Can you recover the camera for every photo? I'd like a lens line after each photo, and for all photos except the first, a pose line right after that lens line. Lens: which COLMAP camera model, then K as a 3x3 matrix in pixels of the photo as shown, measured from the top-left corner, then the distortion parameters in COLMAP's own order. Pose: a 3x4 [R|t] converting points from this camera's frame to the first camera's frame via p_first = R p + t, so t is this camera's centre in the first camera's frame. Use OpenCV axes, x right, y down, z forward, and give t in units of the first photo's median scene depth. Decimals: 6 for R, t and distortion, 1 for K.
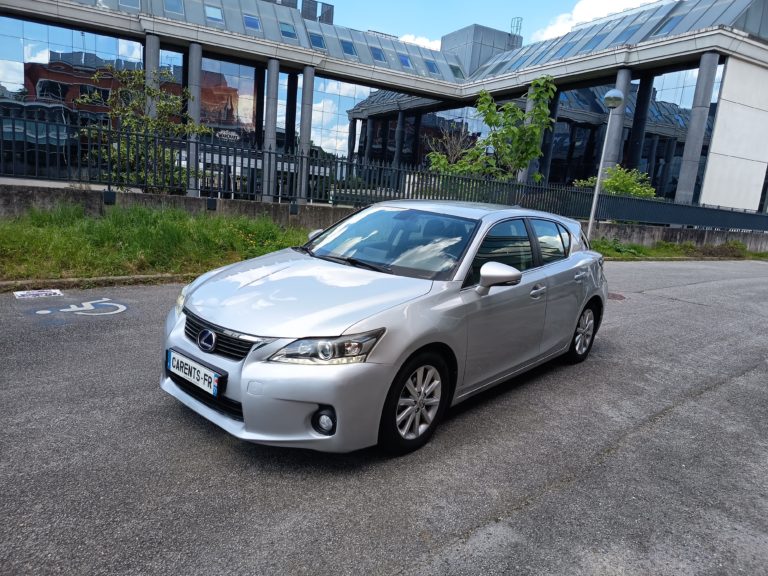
lens RADIAL K [[539.1, 0, 393.6], [0, 539.1, 284.3], [0, 0, 1]] dist [0.027051, -0.036902]
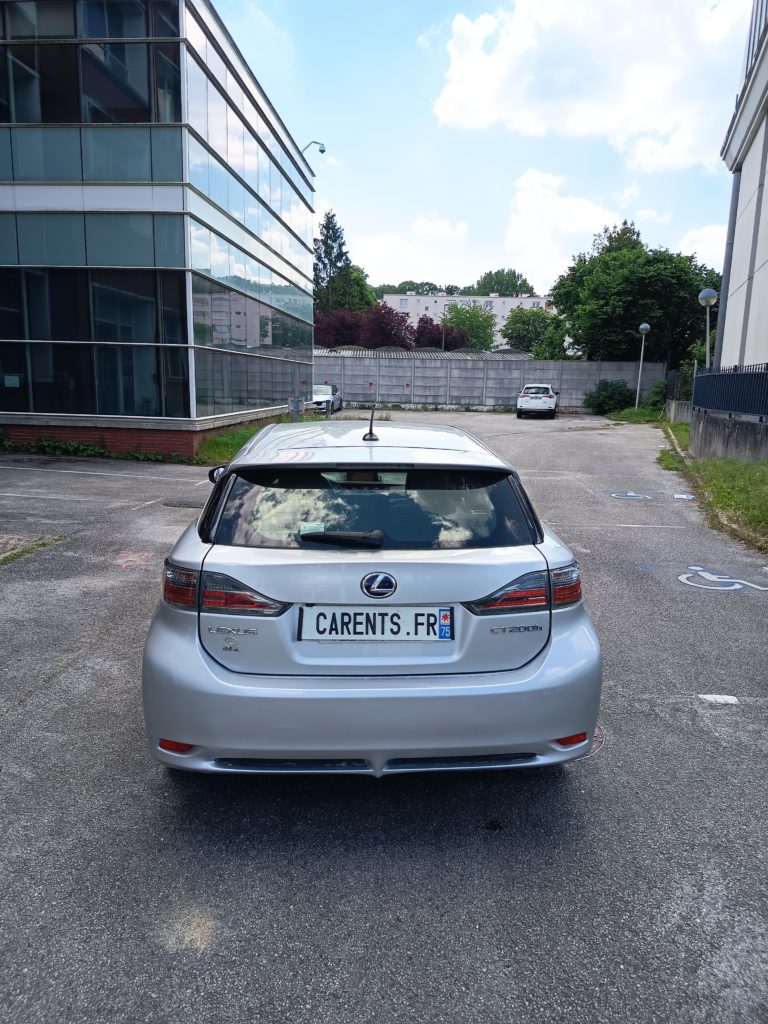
lens RADIAL K [[689.5, 0, 382.0], [0, 689.5, 530.2], [0, 0, 1]] dist [0.071970, -0.098501]
pose [[-0.720684, 0.037662, -0.692240, 0.115941], [-0.204601, 0.942492, 0.264285, -0.042534], [0.662384, 0.332099, -0.671534, 0.270465]]
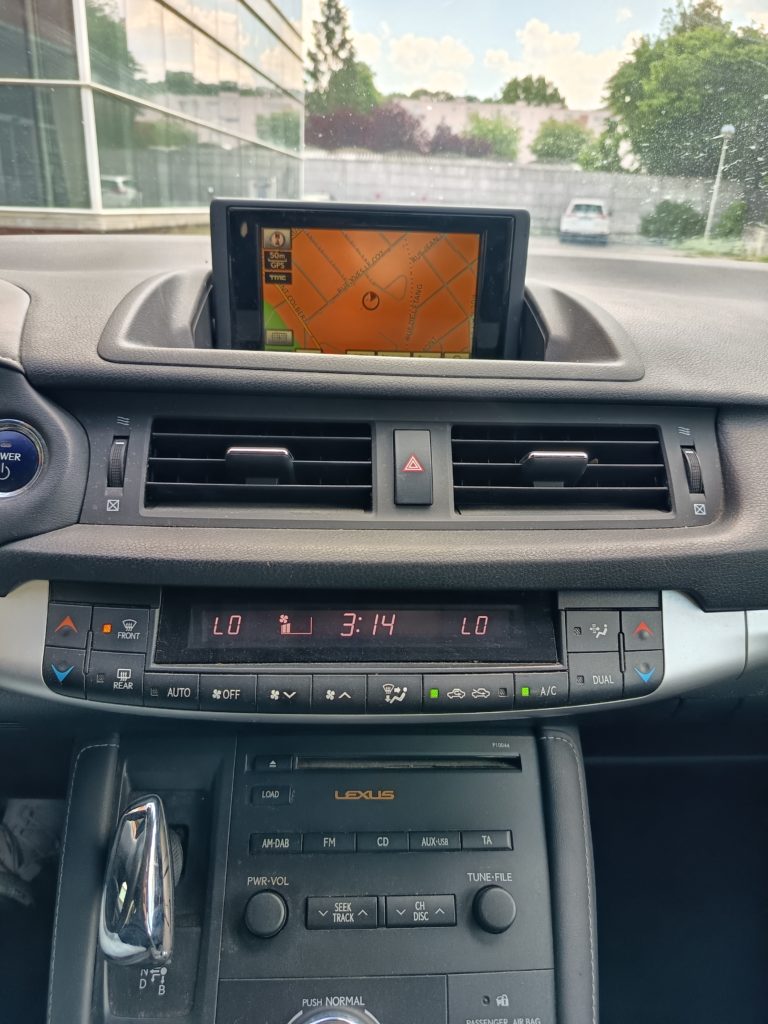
lens RADIAL K [[723.8, 0, 387.9], [0, 723.8, 506.2], [0, 0, 1]] dist [-0.003610, -0.004694]
pose [[-0.718611, 0.143524, -0.680441, 0.004705], [-0.230051, 0.874316, 0.427373, -0.009457], [0.656259, 0.463651, -0.595275, 0.152557]]
